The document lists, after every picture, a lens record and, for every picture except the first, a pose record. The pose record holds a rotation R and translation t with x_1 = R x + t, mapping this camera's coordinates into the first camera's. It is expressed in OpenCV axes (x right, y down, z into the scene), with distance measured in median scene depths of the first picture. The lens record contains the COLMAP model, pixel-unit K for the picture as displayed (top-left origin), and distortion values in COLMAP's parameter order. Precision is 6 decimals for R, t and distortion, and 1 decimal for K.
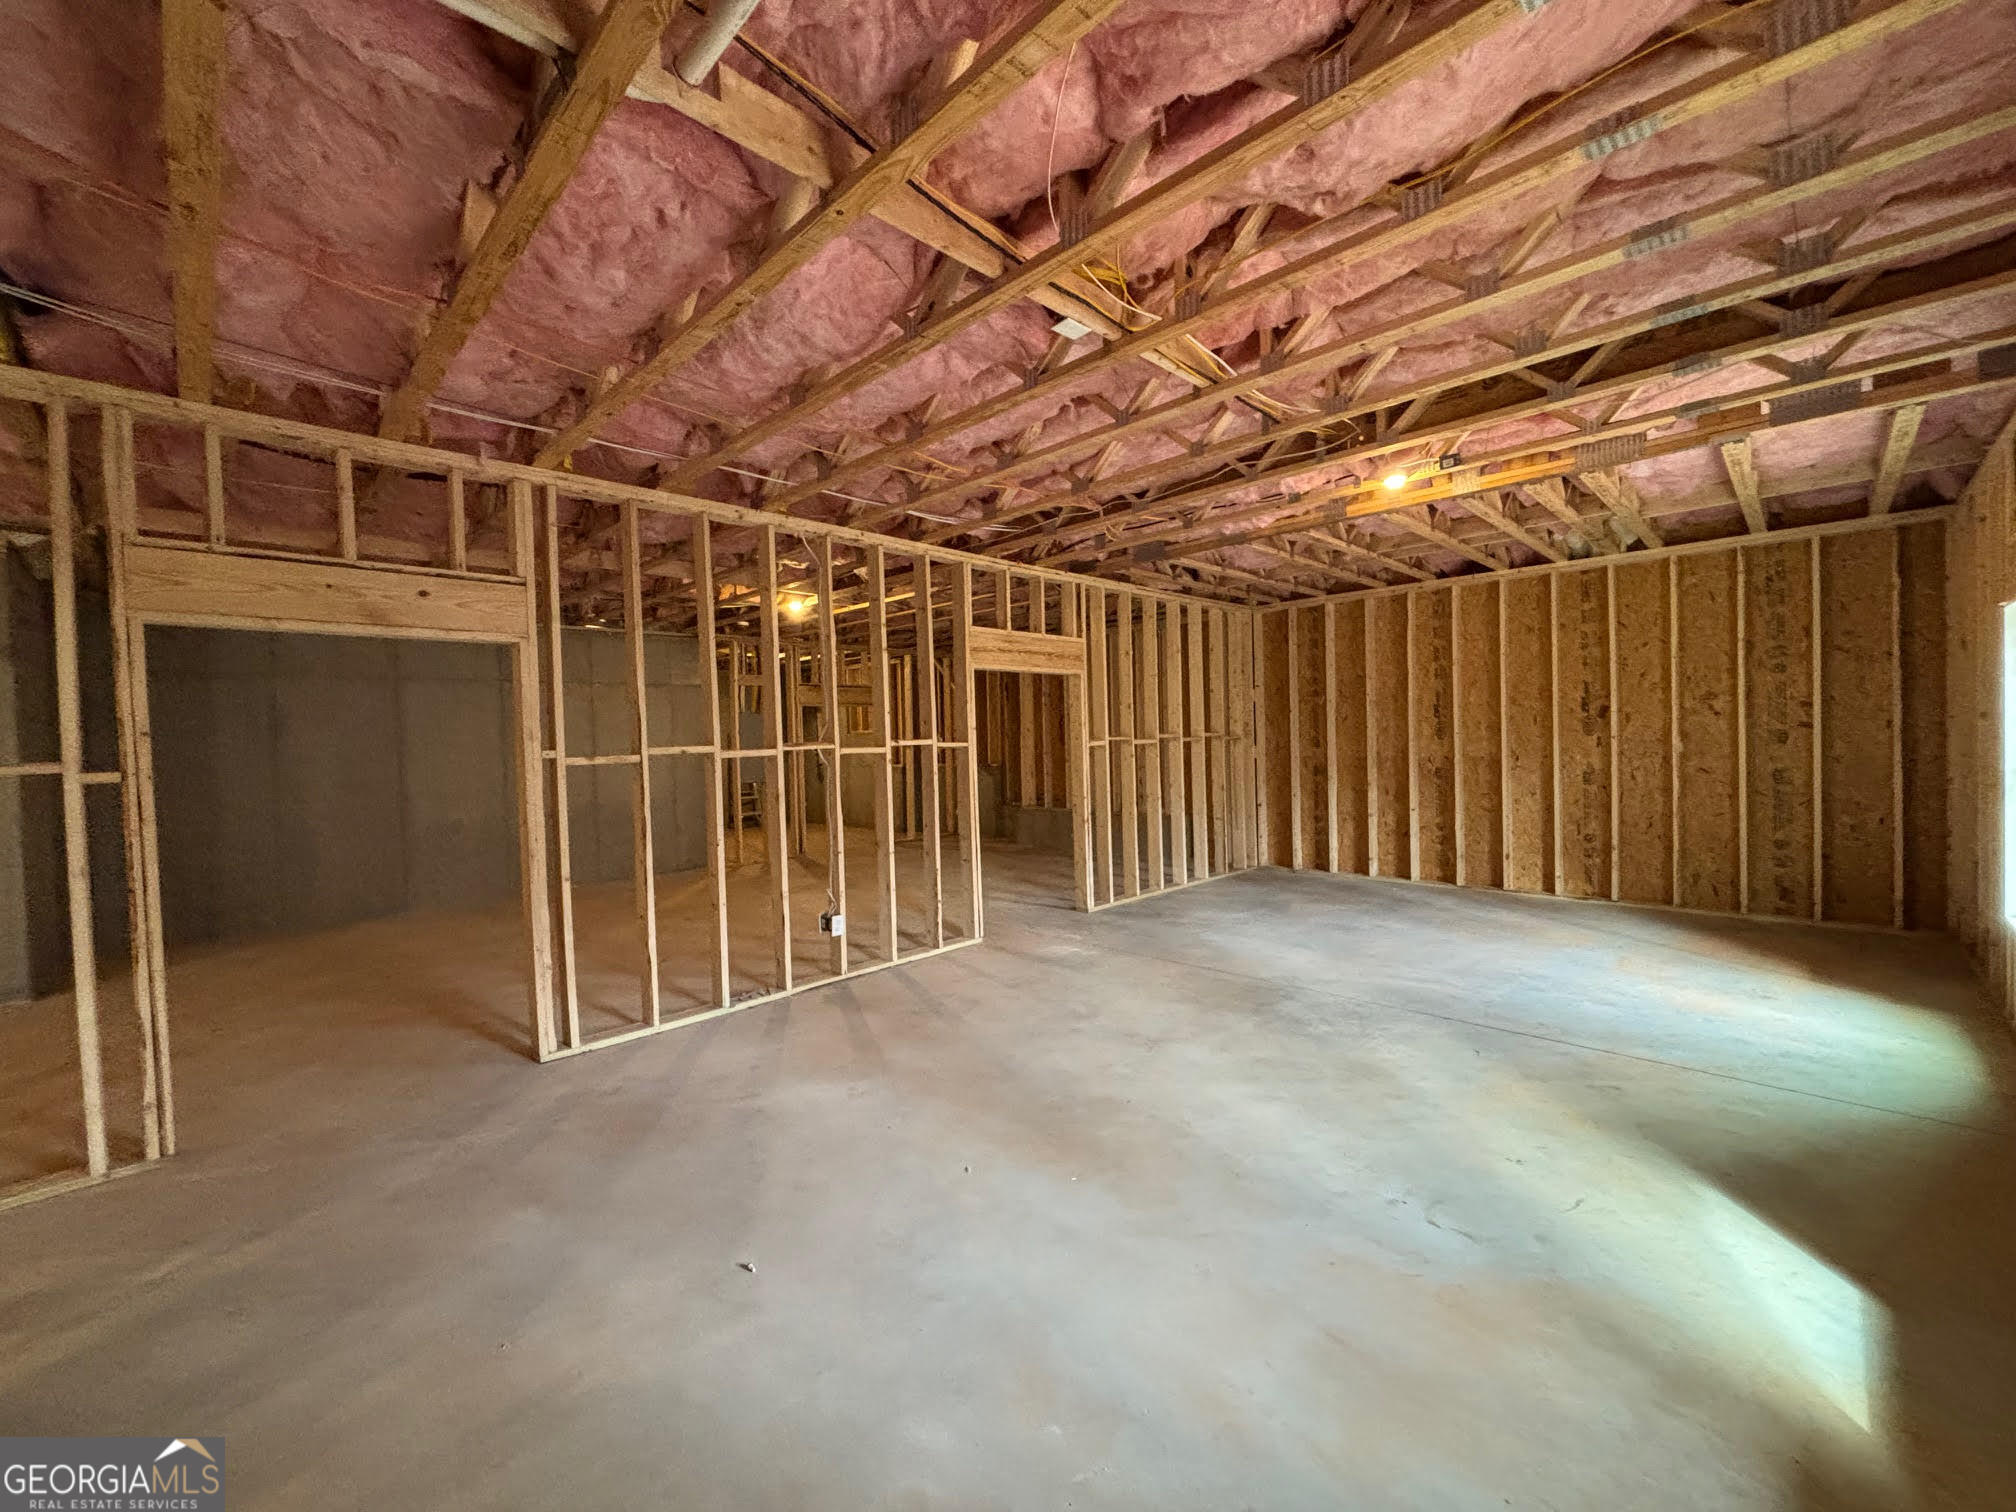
lens RADIAL K [[809.6, 0, 1002.0], [0, 809.6, 763.9], [0, 0, 1]] dist [0.004628, -0.001839]
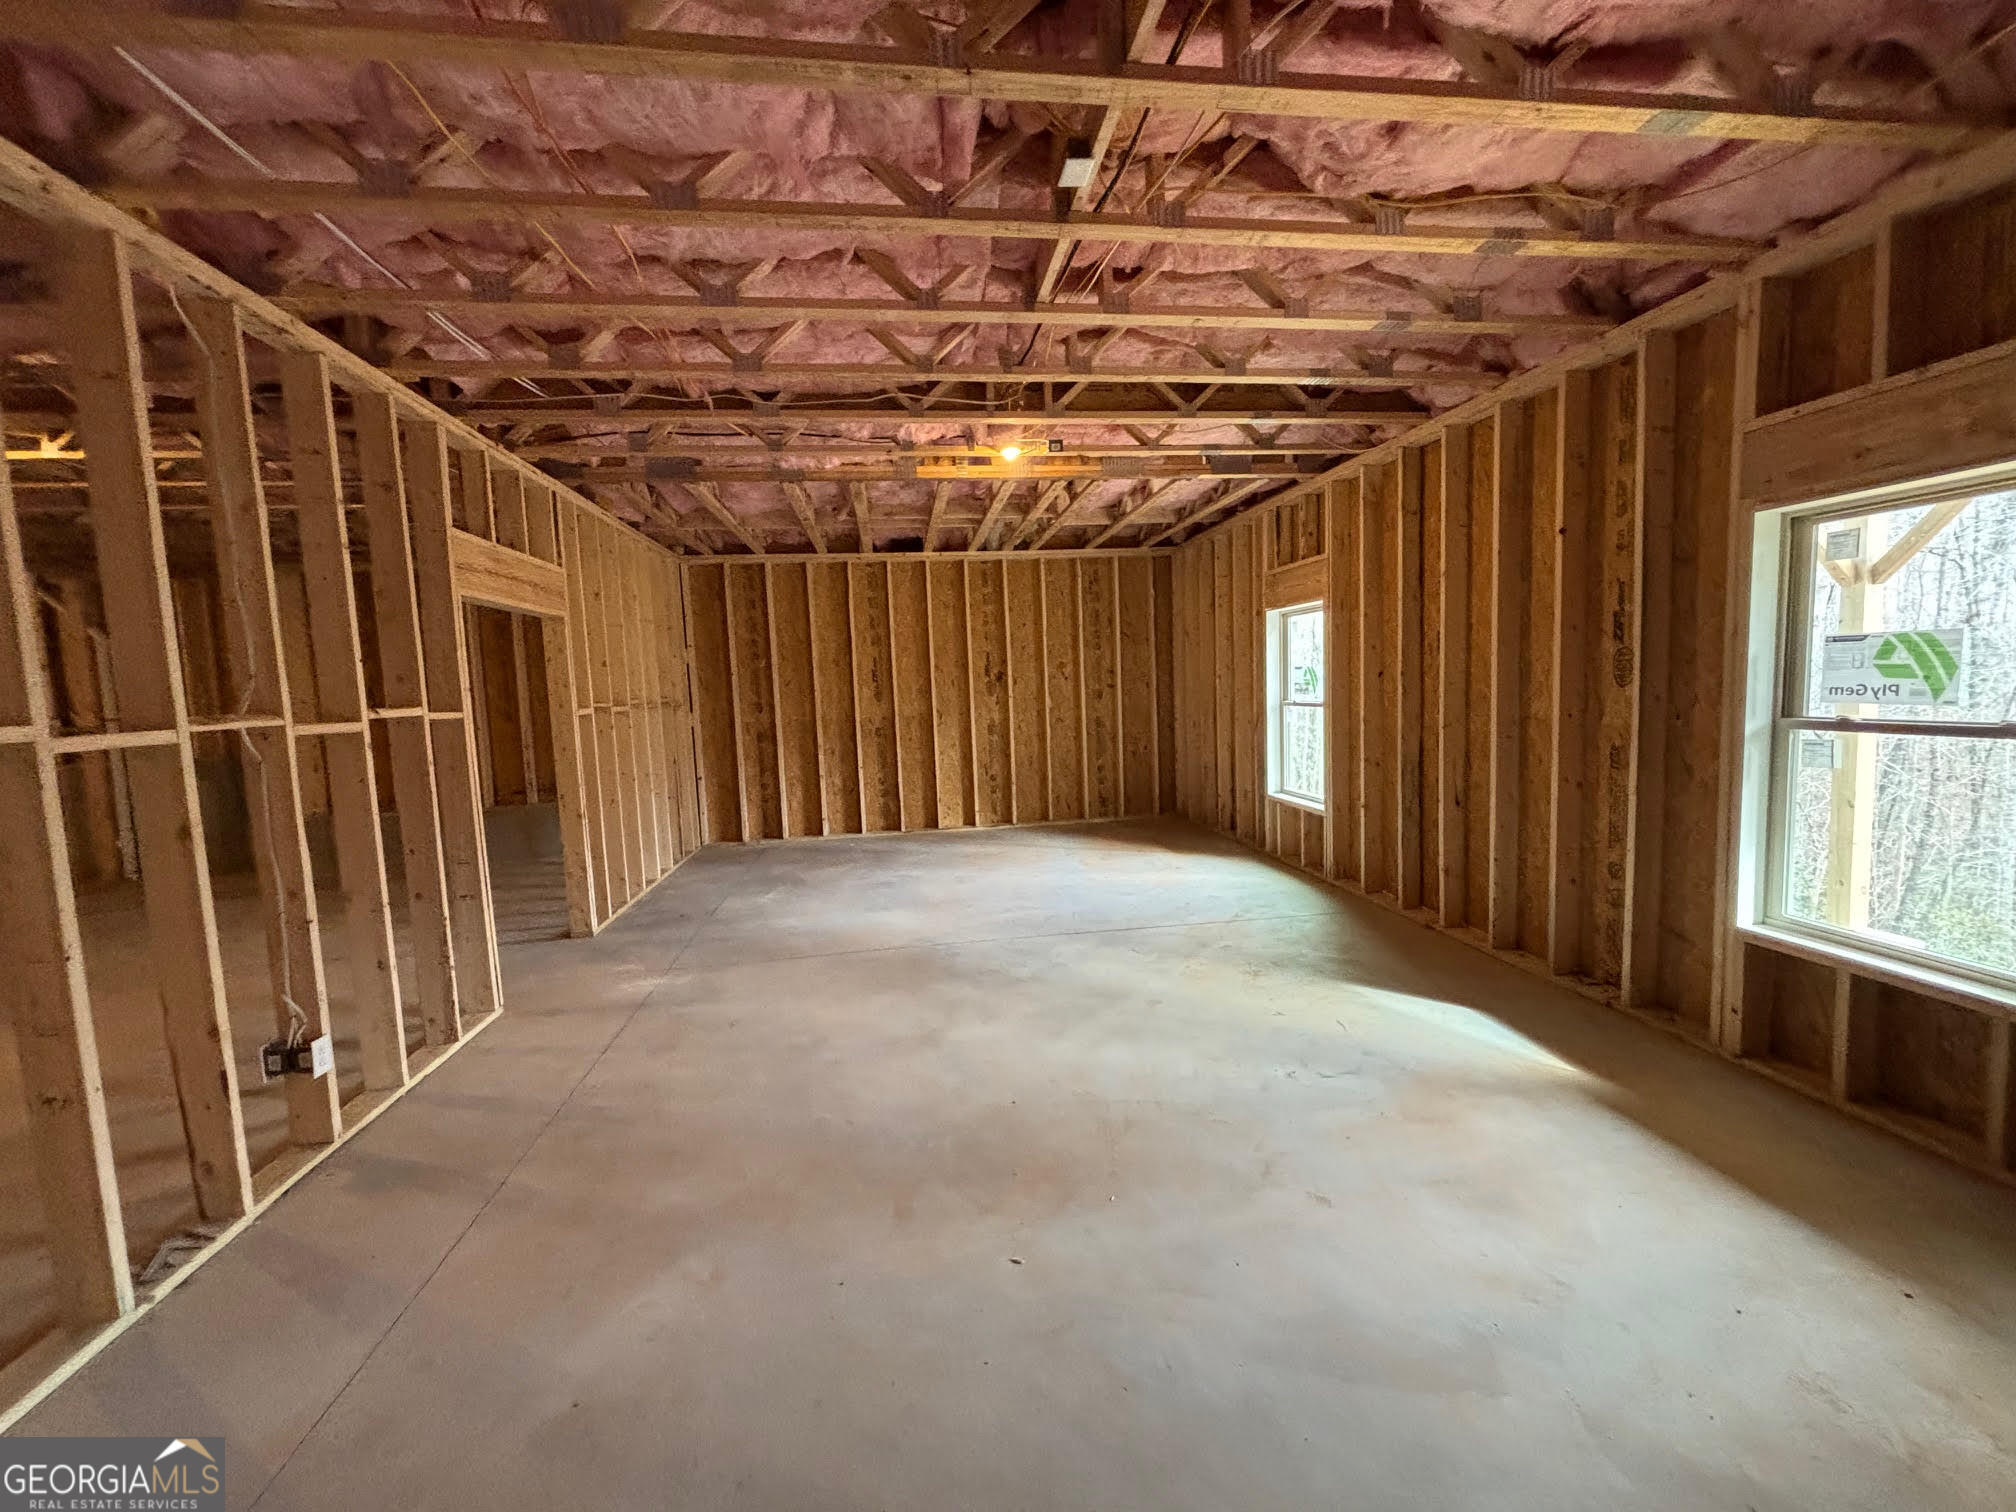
lens RADIAL K [[809.6, 0, 1014.1], [0, 809.6, 758.9], [0, 0, 1]] dist [0.004628, -0.001839]
pose [[0.600316, -0.072488, 0.796471, -0.342717], [0.051752, 0.997318, 0.051761, -0.000344], [-0.798087, 0.010146, 0.602457, 0.310277]]
